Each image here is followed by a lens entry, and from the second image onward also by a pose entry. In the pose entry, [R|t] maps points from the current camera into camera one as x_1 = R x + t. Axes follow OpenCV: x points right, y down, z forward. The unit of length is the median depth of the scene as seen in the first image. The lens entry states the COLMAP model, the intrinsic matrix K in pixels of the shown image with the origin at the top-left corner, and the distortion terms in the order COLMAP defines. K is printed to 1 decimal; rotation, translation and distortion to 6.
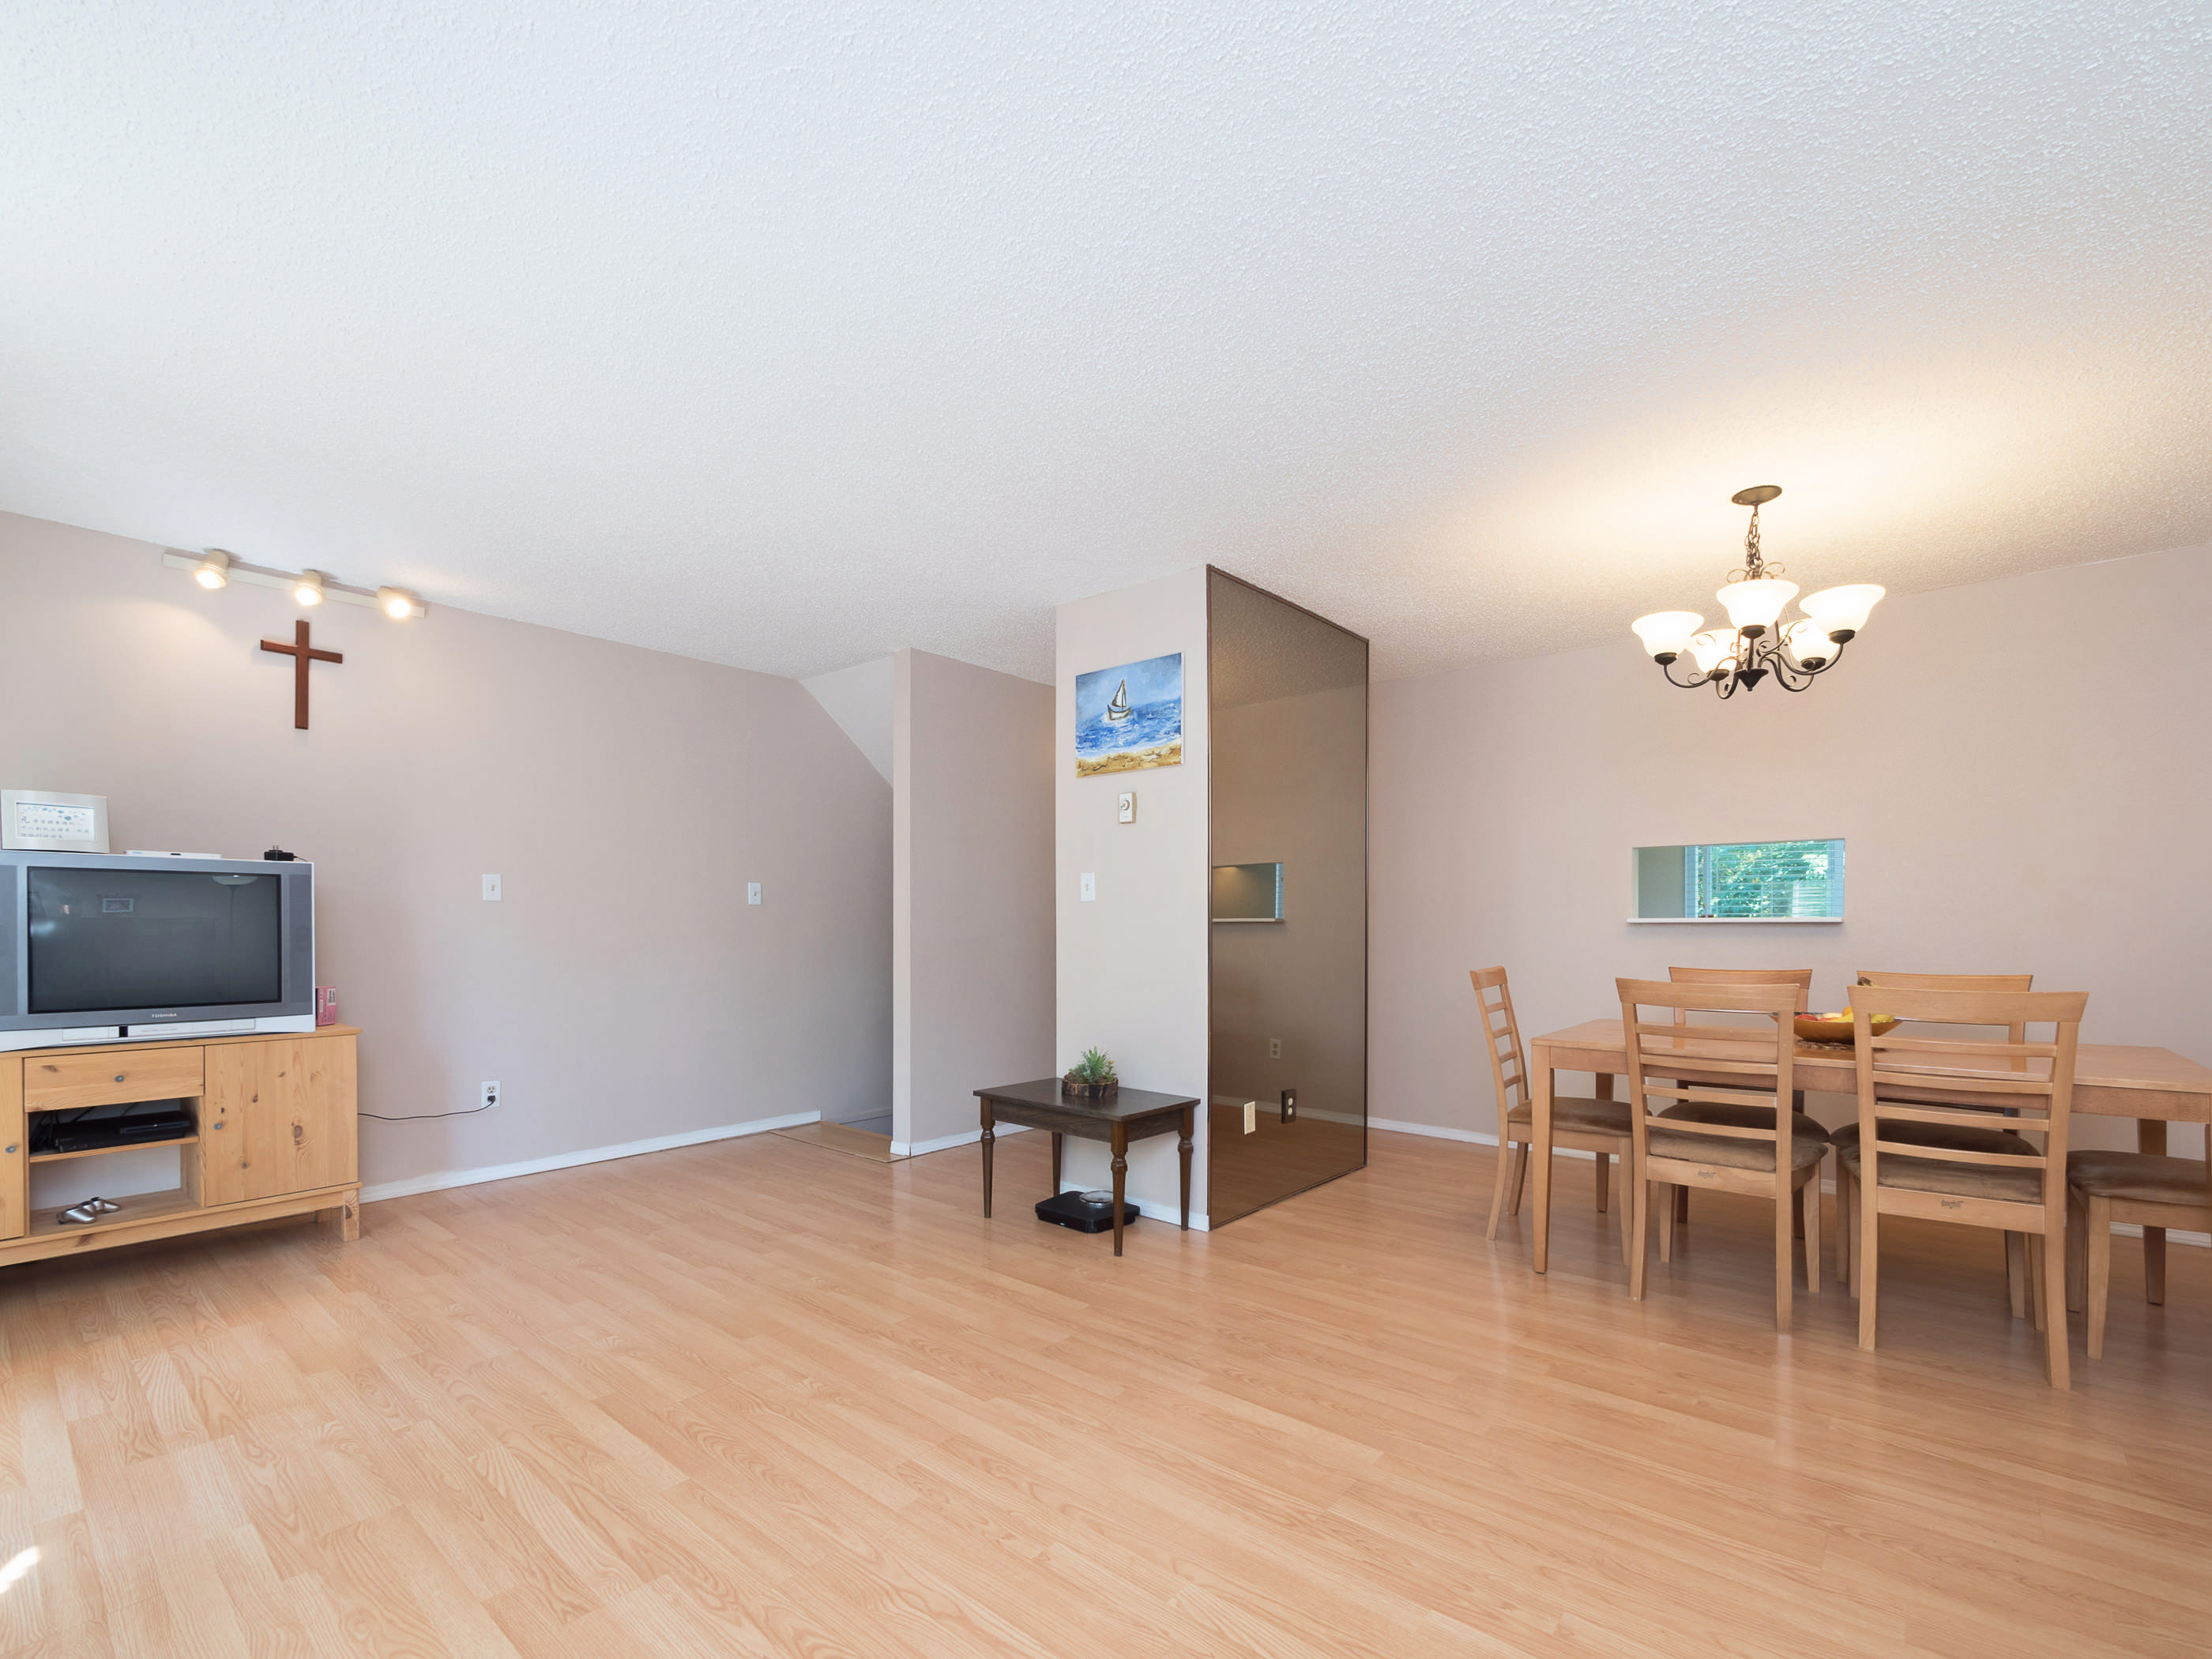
lens RADIAL K [[972.8, 0, 1060.7], [0, 972.8, 921.5], [0, 0, 1]] dist [-0.012927, 0.002564]
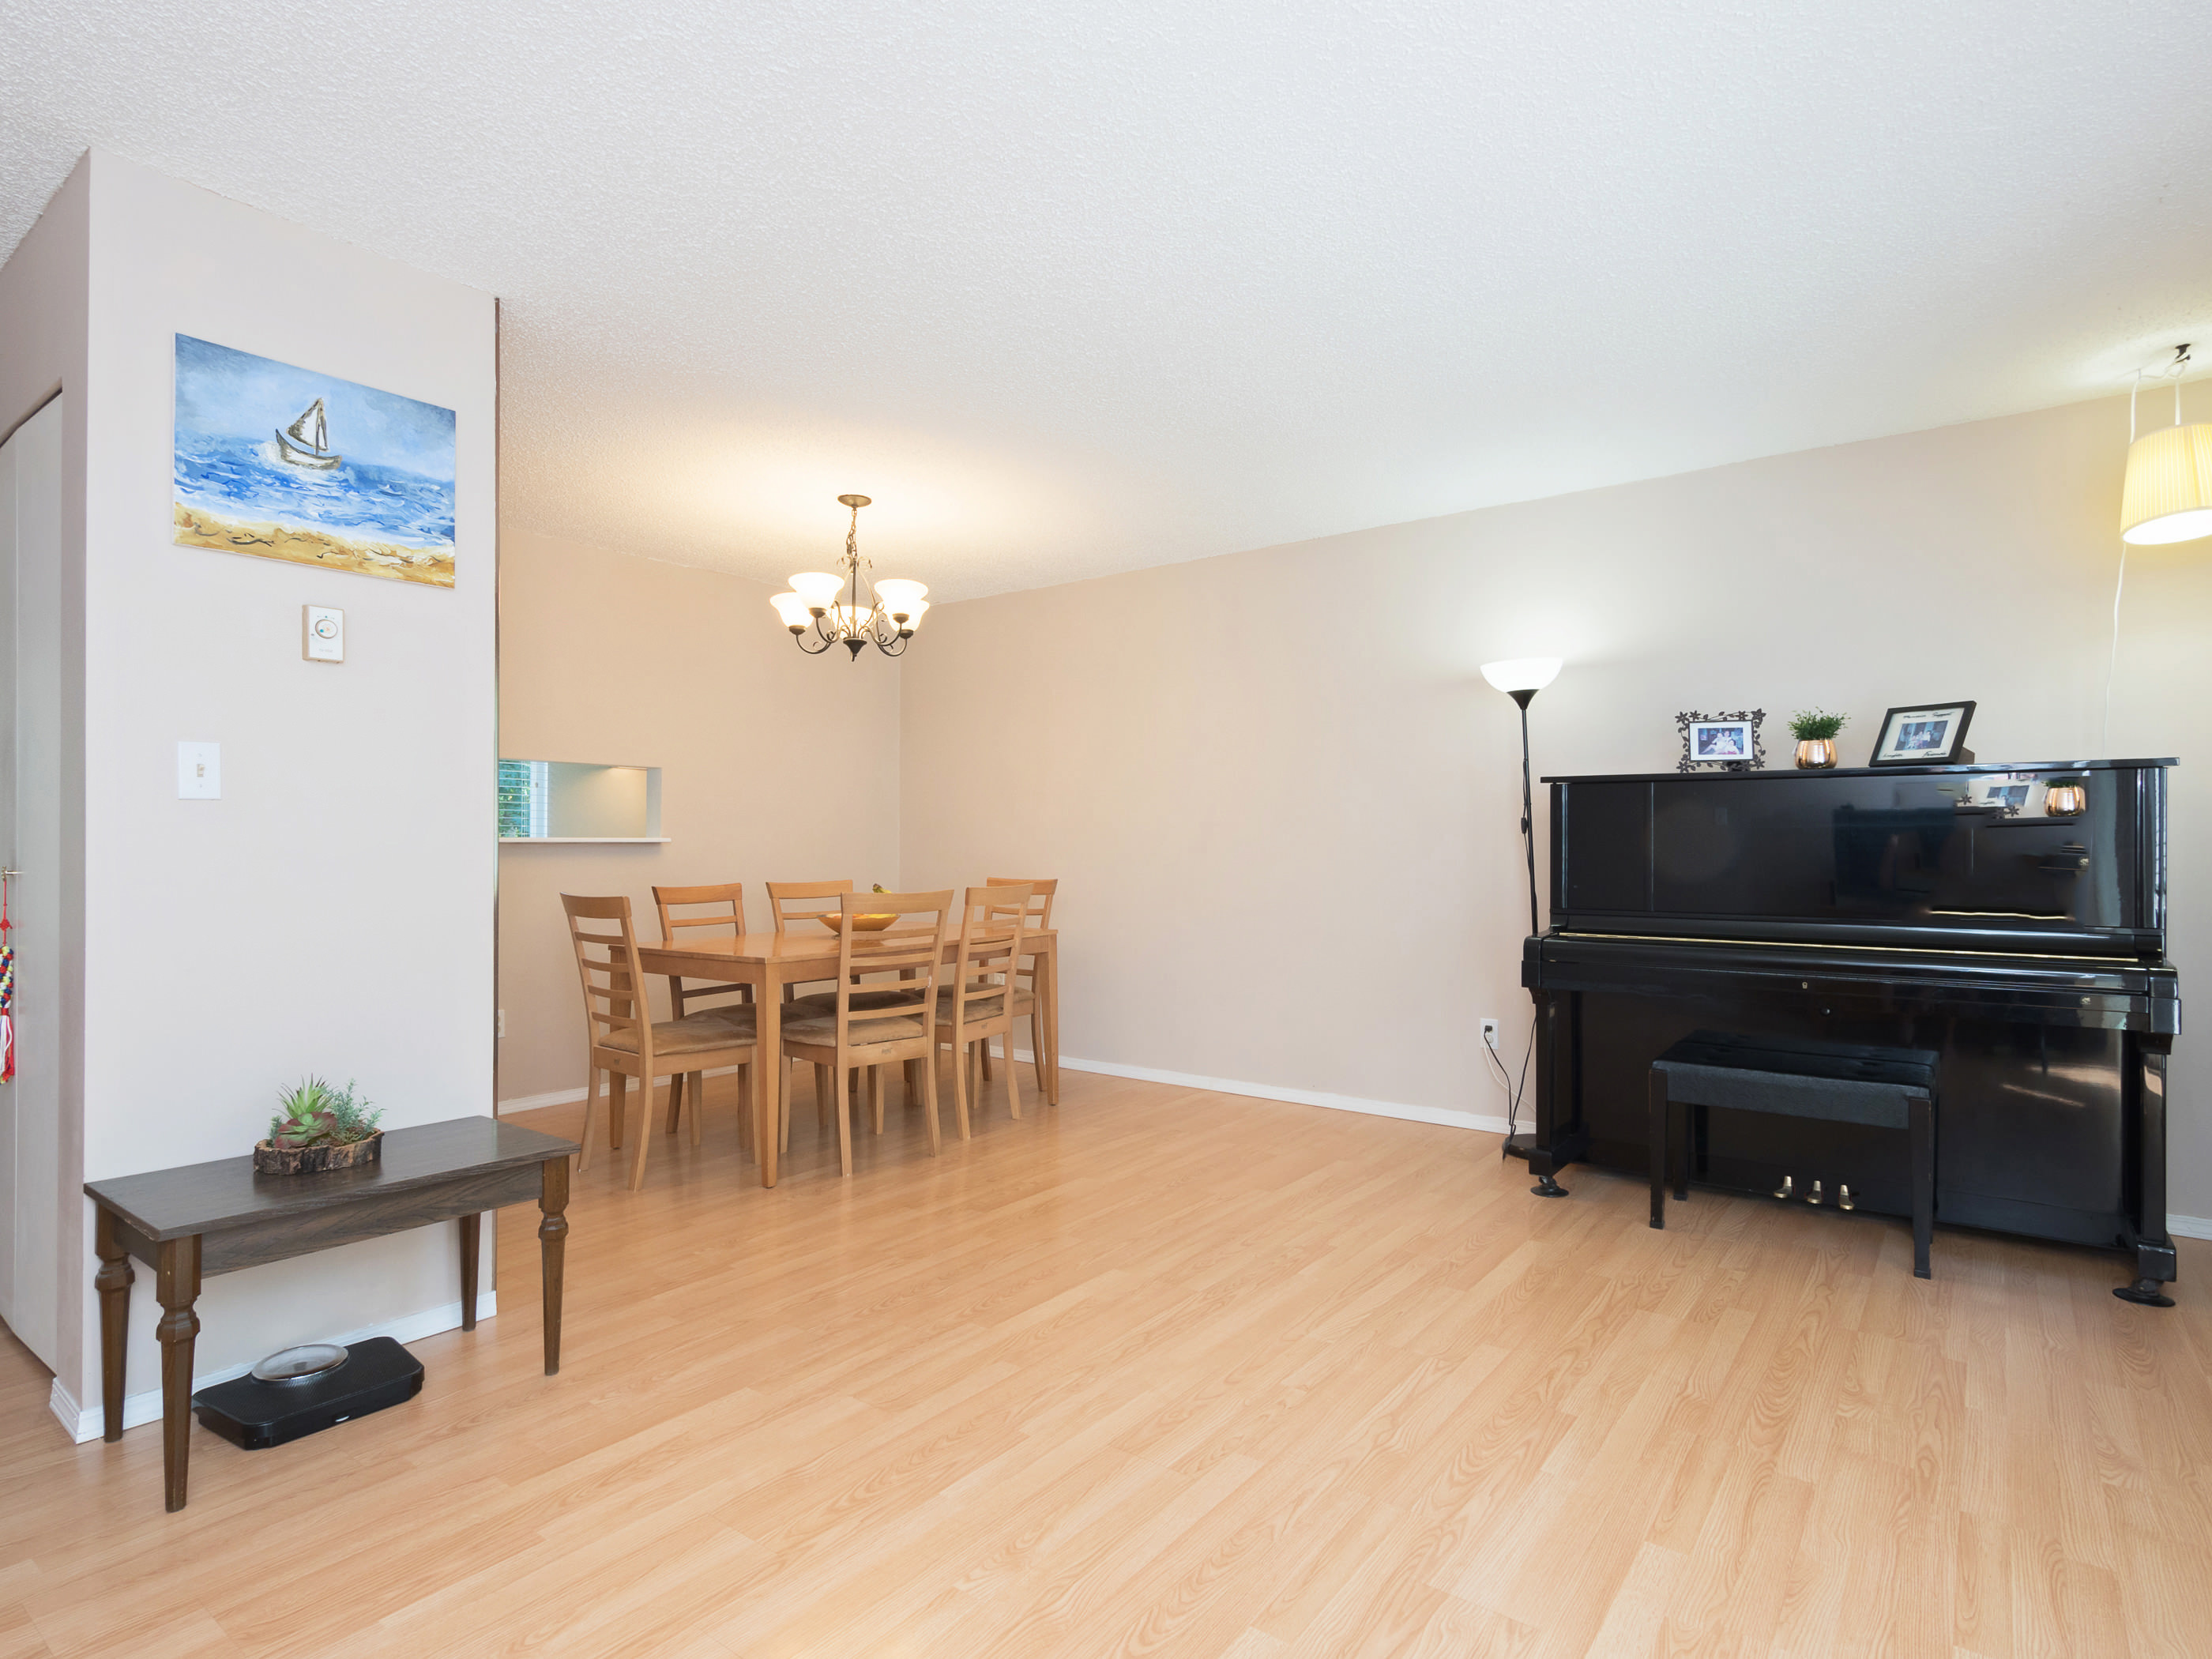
lens RADIAL K [[1173.3, 0, 1154.1], [0, 1173.3, 835.8], [0, 0, 1]] dist [-0.006320, 0.001113]
pose [[-0.105963, 0.006142, 0.994351, -0.663364], [-0.004874, 0.999966, -0.006696, -0.000771], [-0.994358, -0.005556, -0.105929, 0.624974]]
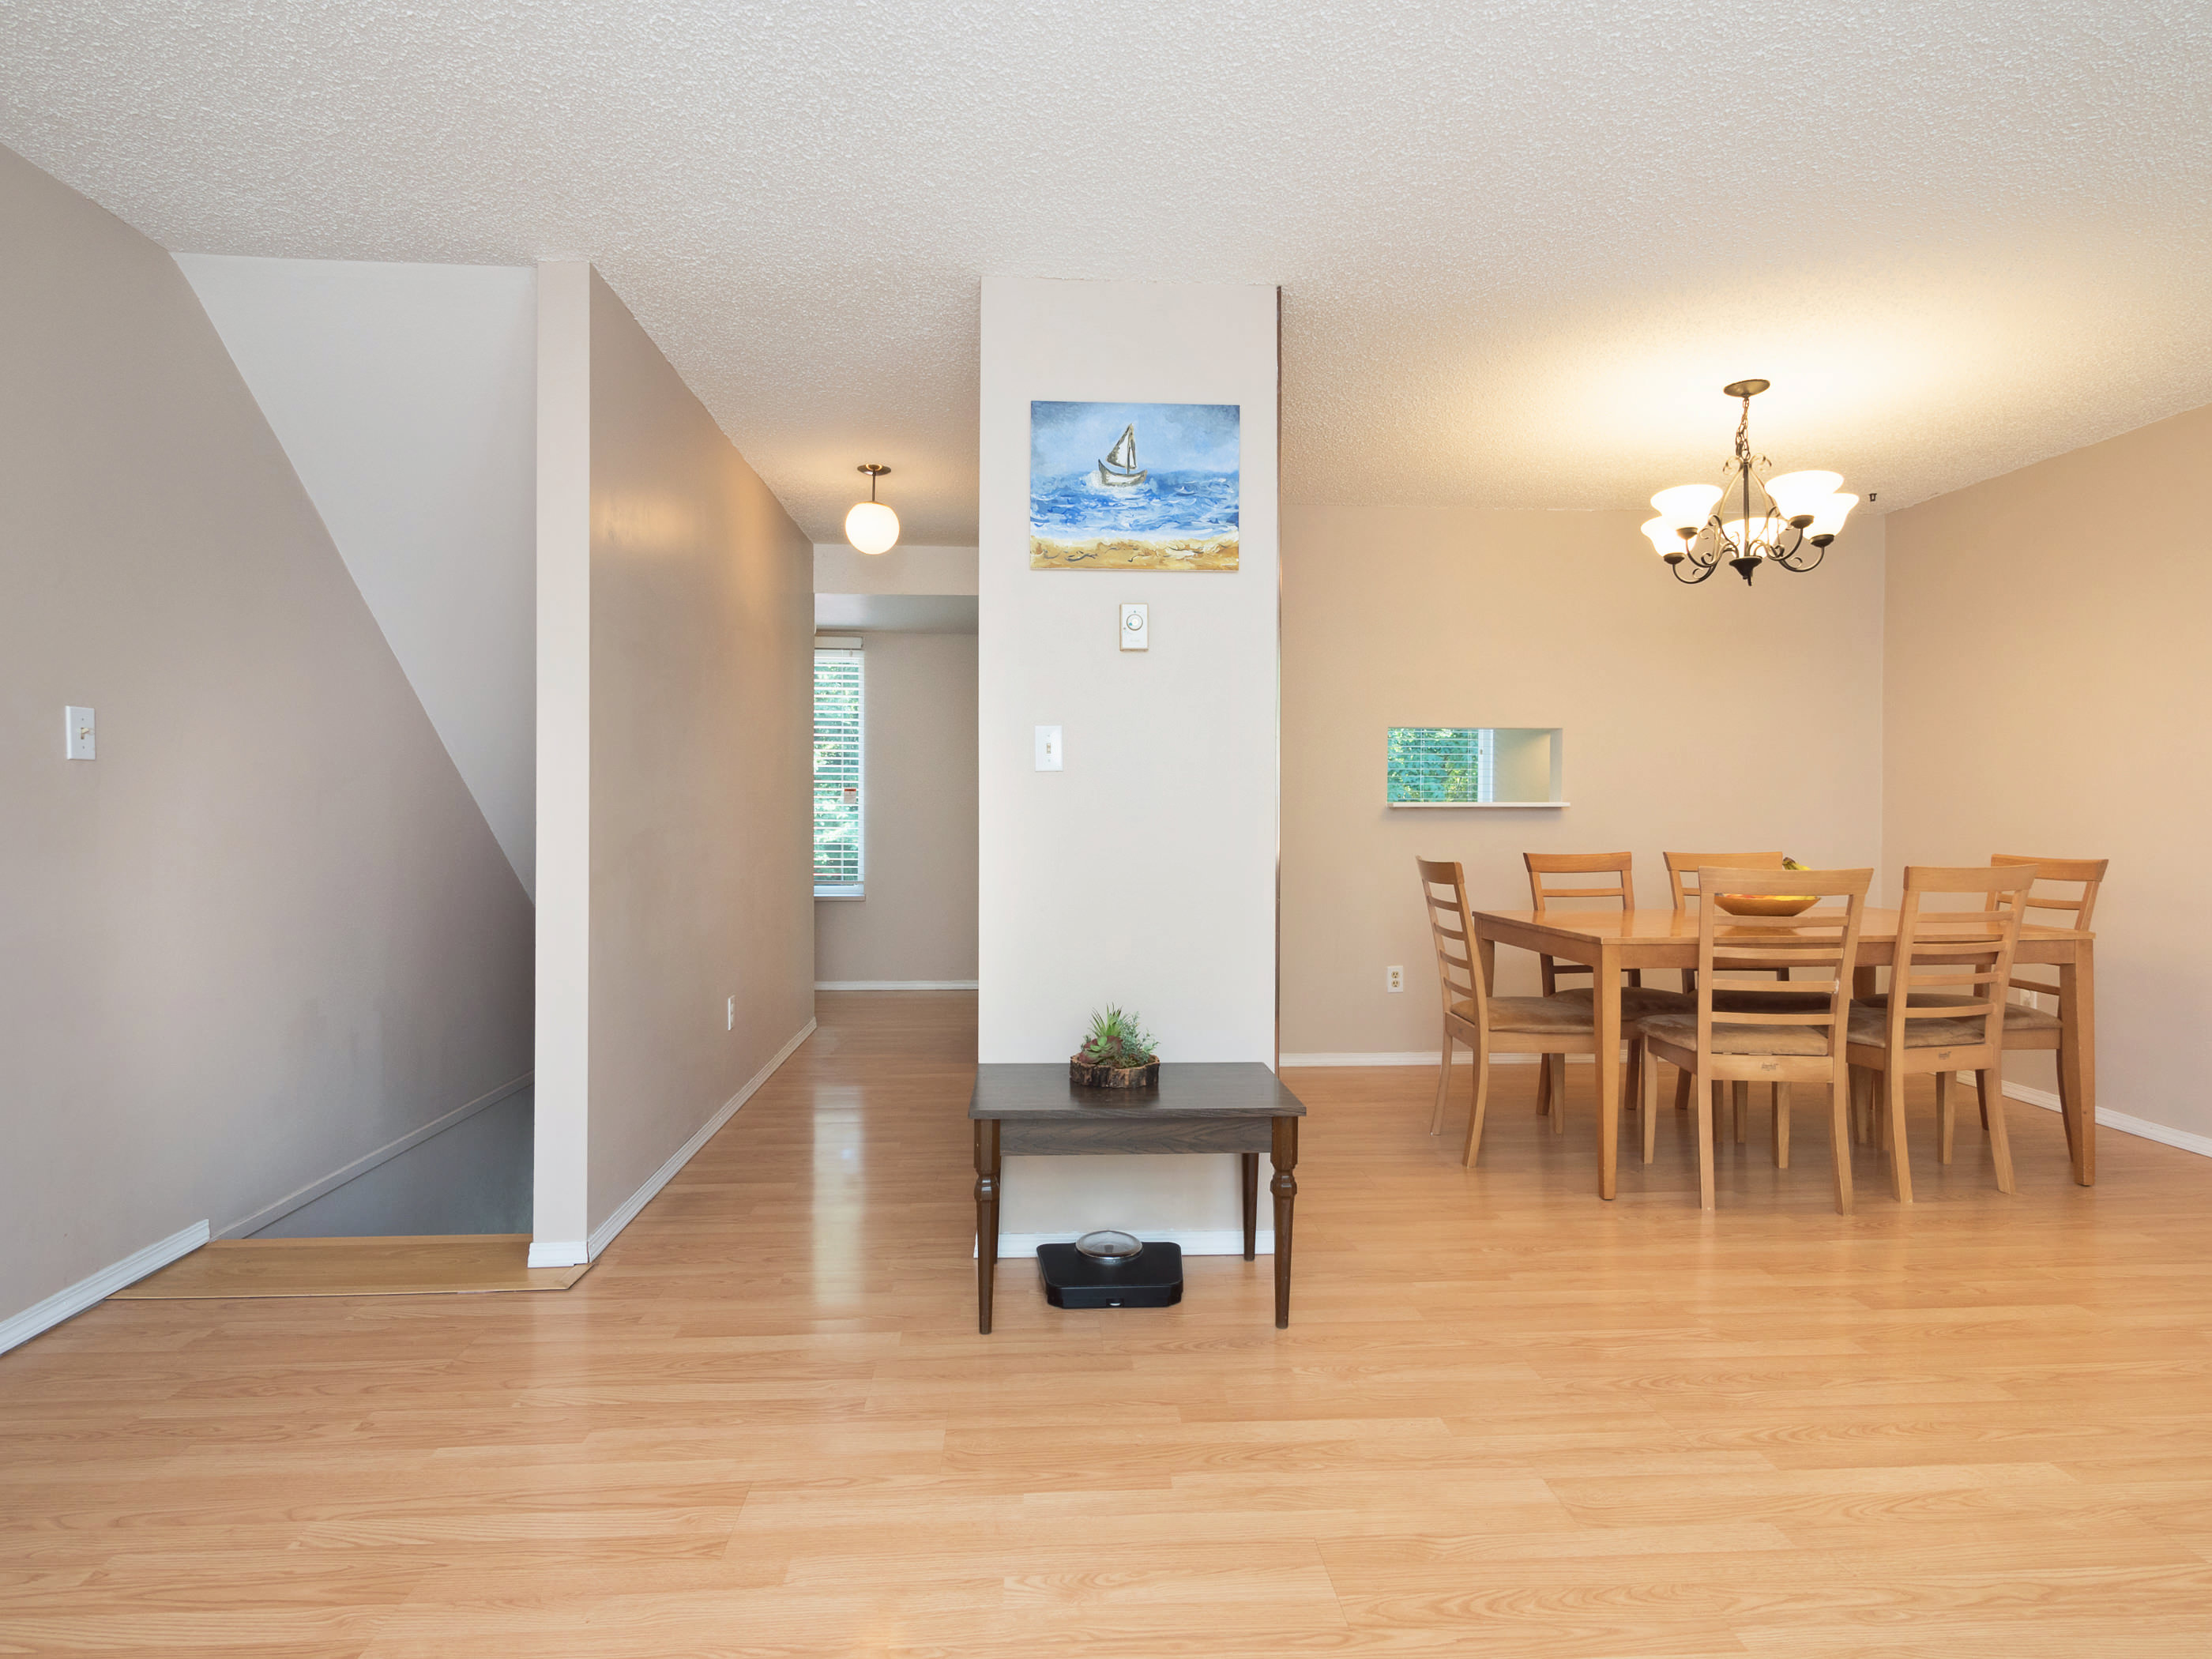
lens RADIAL K [[1173.3, 0, 1084.7], [0, 1173.3, 812.8], [0, 0, 1]] dist [-0.006320, 0.001113]
pose [[0.709873, -0.001949, 0.704327, -0.518418], [-0.003666, 0.999972, 0.006462, 0.000610], [-0.704320, -0.007170, 0.709846, 0.491895]]
